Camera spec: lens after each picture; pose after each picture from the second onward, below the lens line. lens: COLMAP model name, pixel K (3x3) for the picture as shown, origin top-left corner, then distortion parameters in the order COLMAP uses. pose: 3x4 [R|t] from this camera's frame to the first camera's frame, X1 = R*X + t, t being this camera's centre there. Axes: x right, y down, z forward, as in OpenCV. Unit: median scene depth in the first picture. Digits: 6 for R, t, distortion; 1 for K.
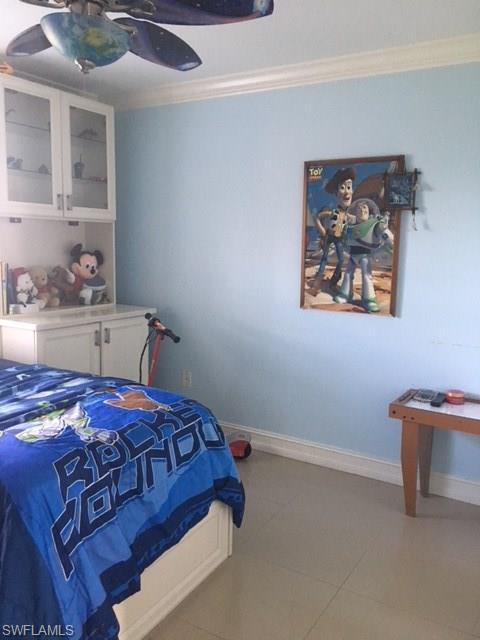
lens RADIAL K [[544.0, 0, 240.0], [0, 544.0, 320.0], [0, 0, 1]] dist [0.079212, -0.120485]
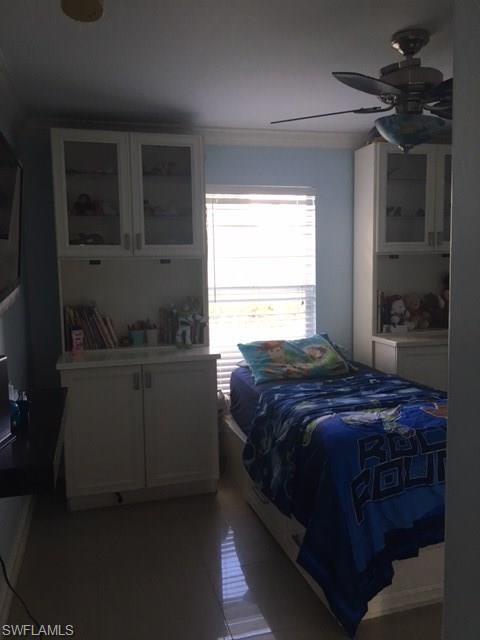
lens RADIAL K [[544.0, 0, 240.0], [0, 544.0, 320.0], [0, 0, 1]] dist [0.079212, -0.120485]
pose [[0.720235, 0.037751, -0.692702, 0.324011], [-0.063212, 0.997936, -0.011340, -0.007111], [0.690844, 0.051955, 0.721134, -0.184853]]
